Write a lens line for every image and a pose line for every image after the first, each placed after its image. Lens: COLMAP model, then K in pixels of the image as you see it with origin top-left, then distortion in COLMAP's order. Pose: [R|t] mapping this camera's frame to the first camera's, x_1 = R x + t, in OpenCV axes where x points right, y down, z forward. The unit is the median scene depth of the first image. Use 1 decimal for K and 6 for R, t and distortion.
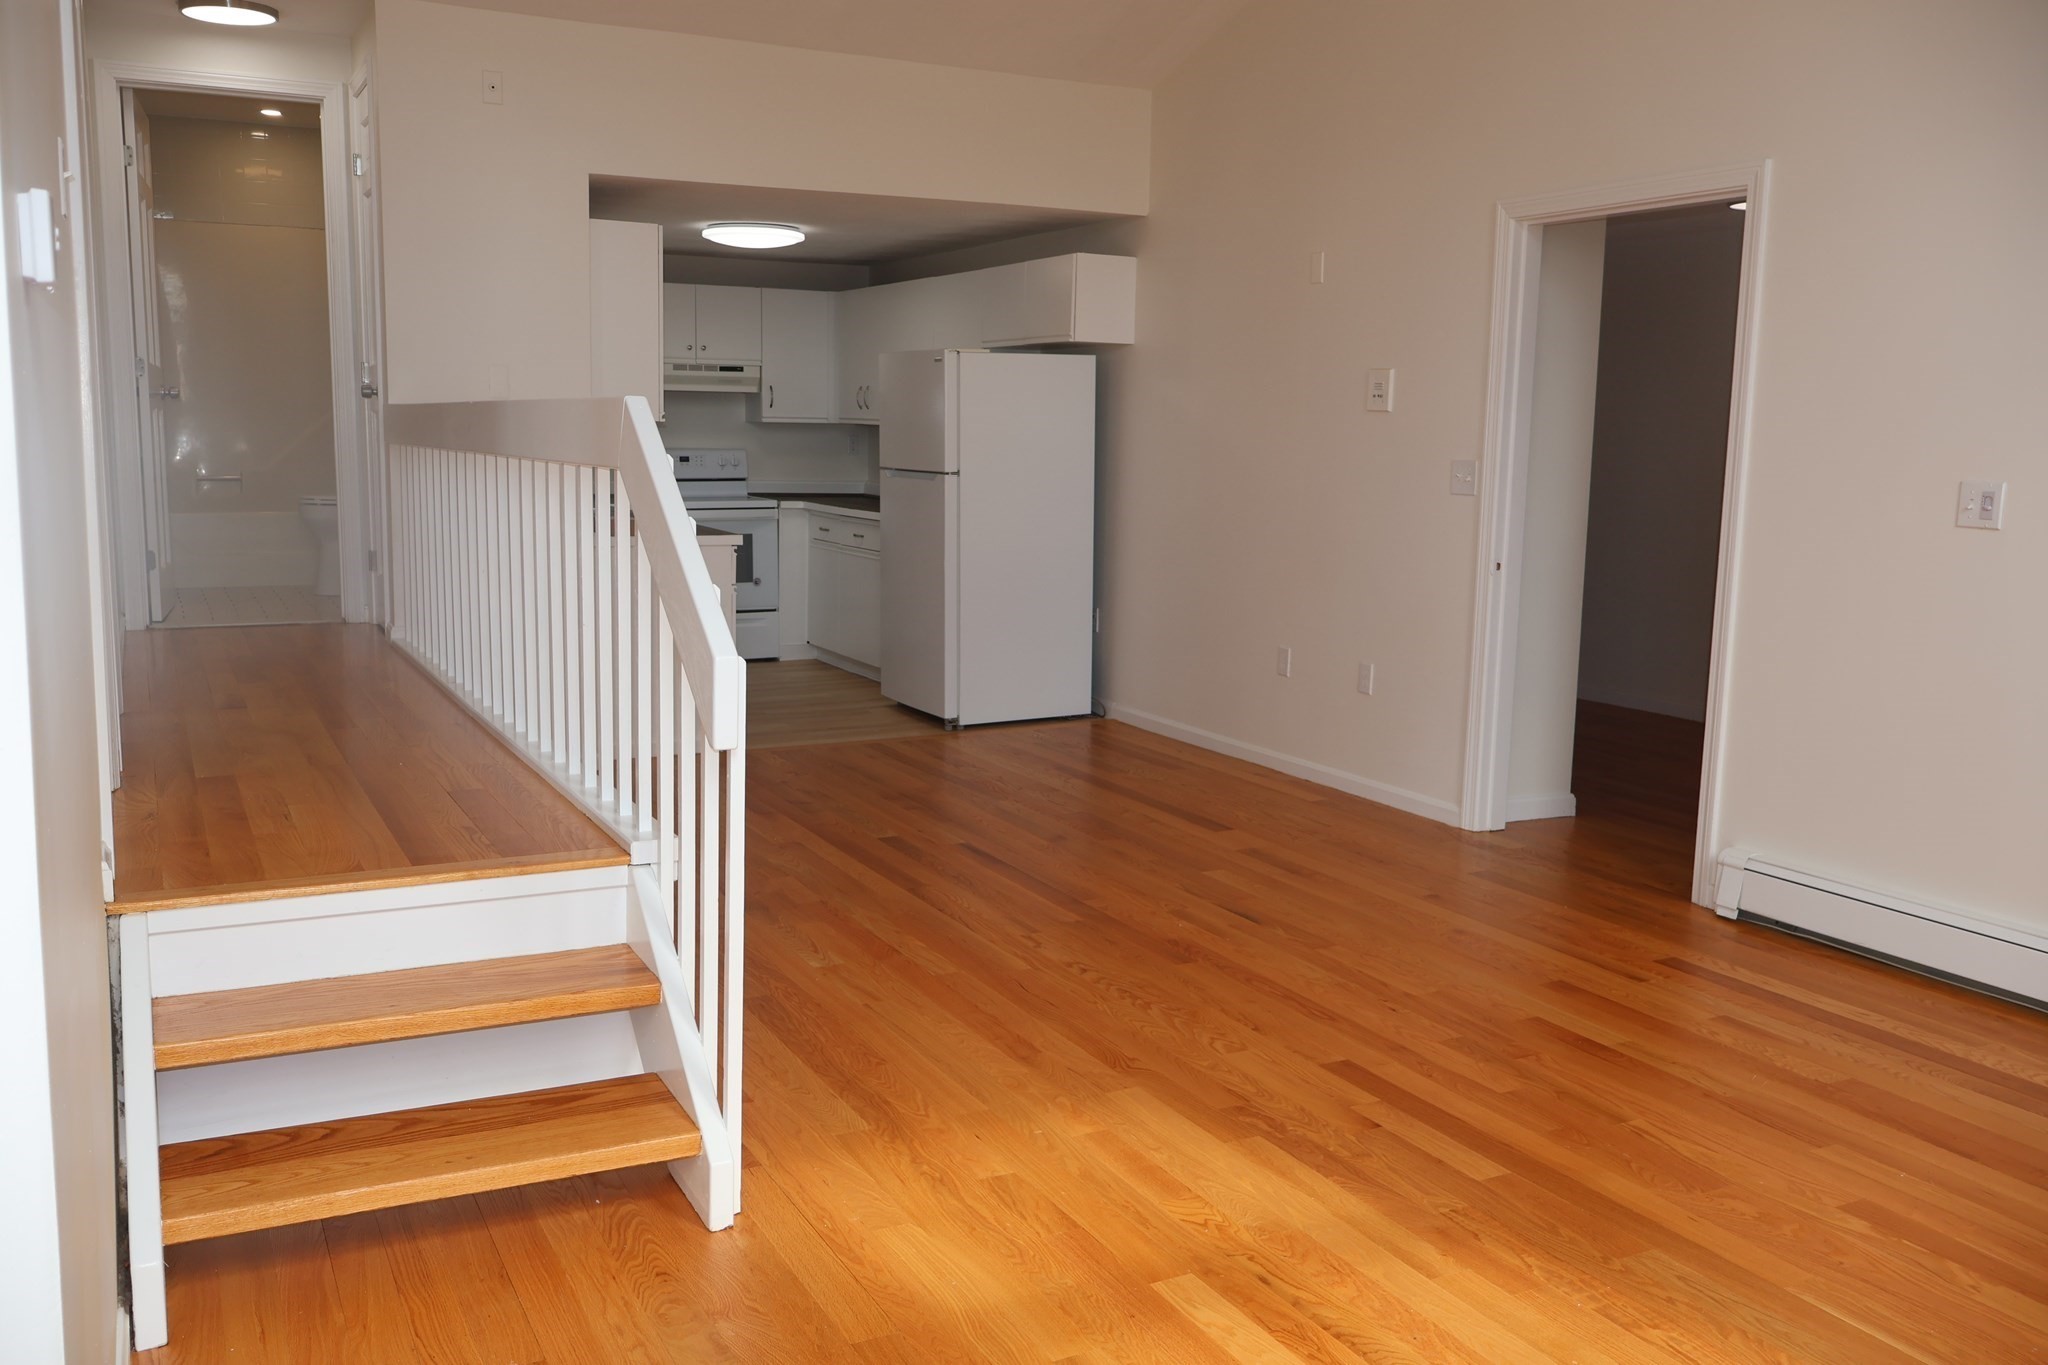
lens RADIAL K [[1712.4, 0, 1024.0], [0, 1712.4, 682.5], [0, 0, 1]] dist [0.005857, 0.005425]
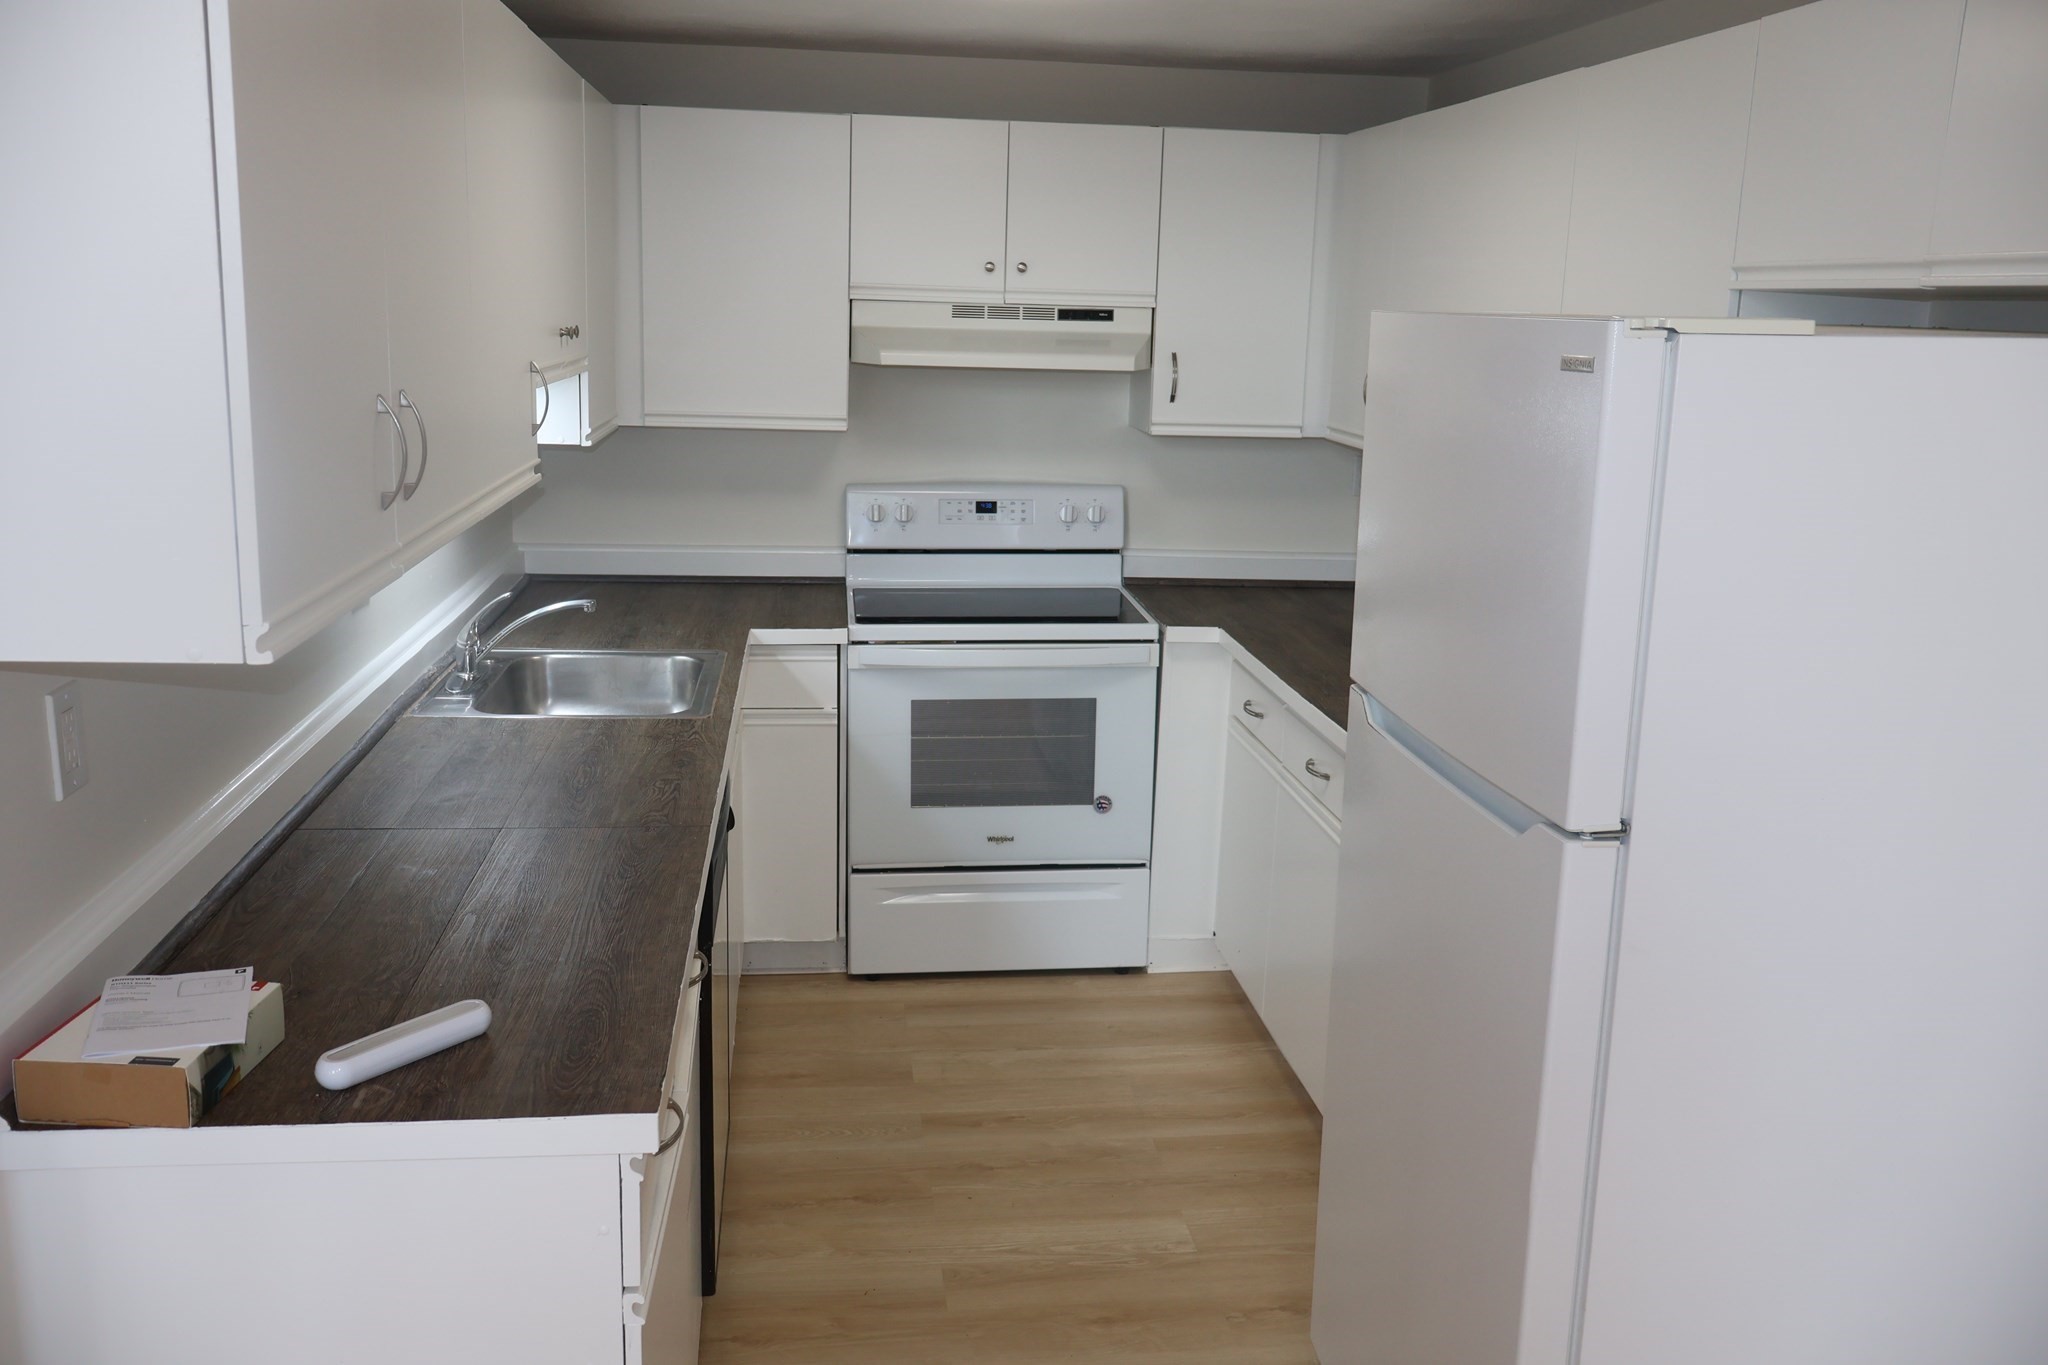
lens RADIAL K [[1712.4, 0, 1024.0], [0, 1712.4, 682.5], [0, 0, 1]] dist [0.005857, 0.005425]
pose [[0.938963, 0.082714, -0.333926, -0.032003], [-0.061180, 0.995341, 0.074514, -0.128937], [0.338534, -0.049537, 0.939649, 0.613933]]
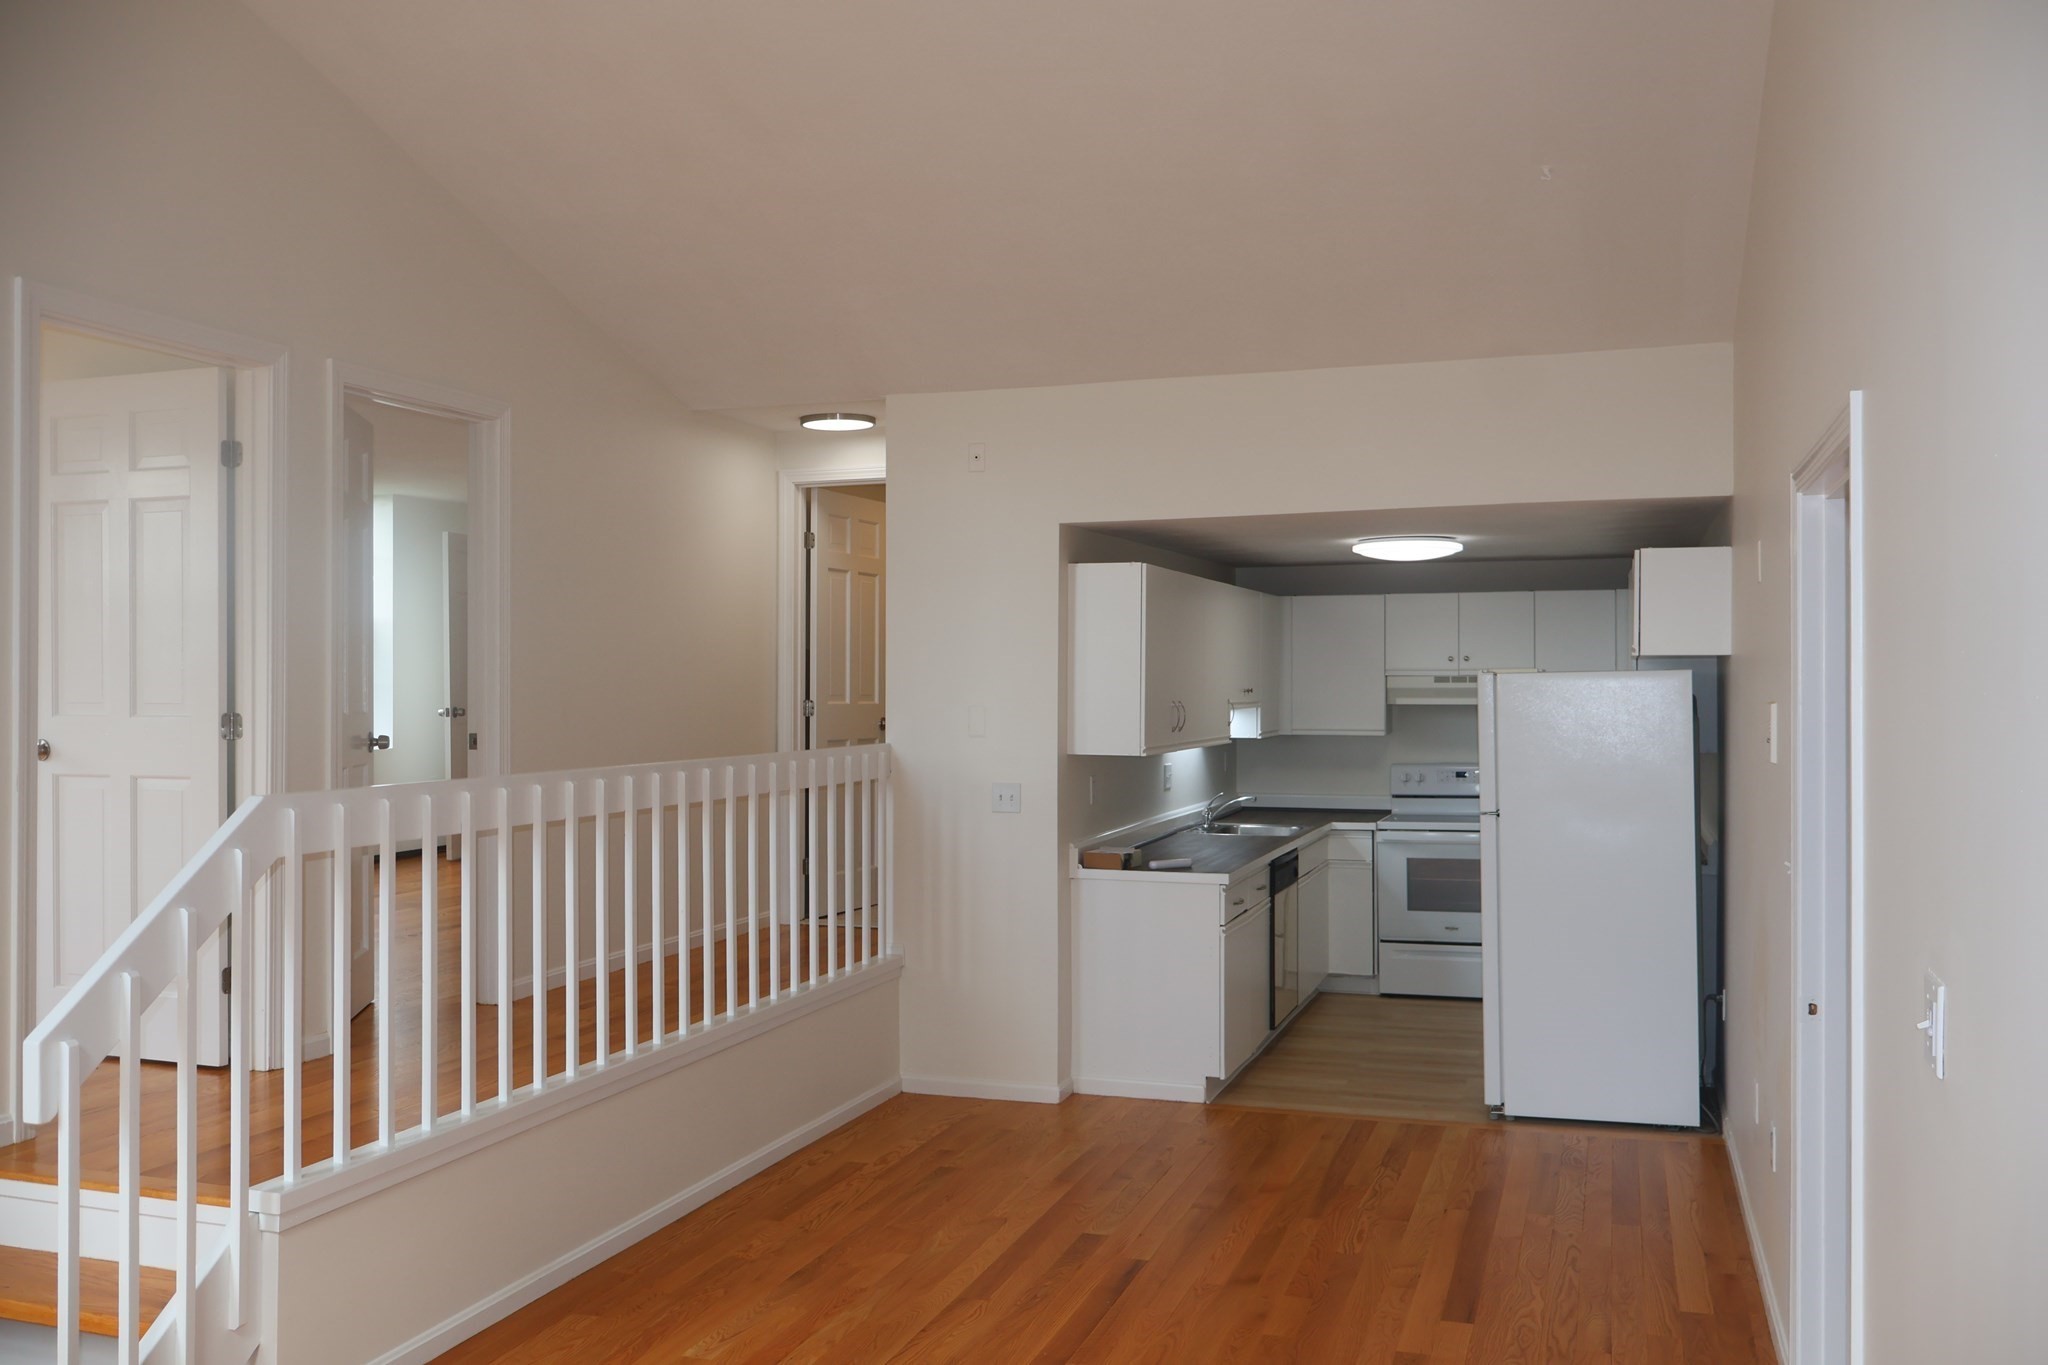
lens RADIAL K [[1712.4, 0, 1024.0], [0, 1712.4, 682.5], [0, 0, 1]] dist [0.005857, 0.005425]
pose [[0.690551, -0.020352, -0.722998, 0.342962], [-0.090718, 0.989273, -0.114493, -0.055967], [0.717572, 0.144652, 0.681297, 0.199363]]
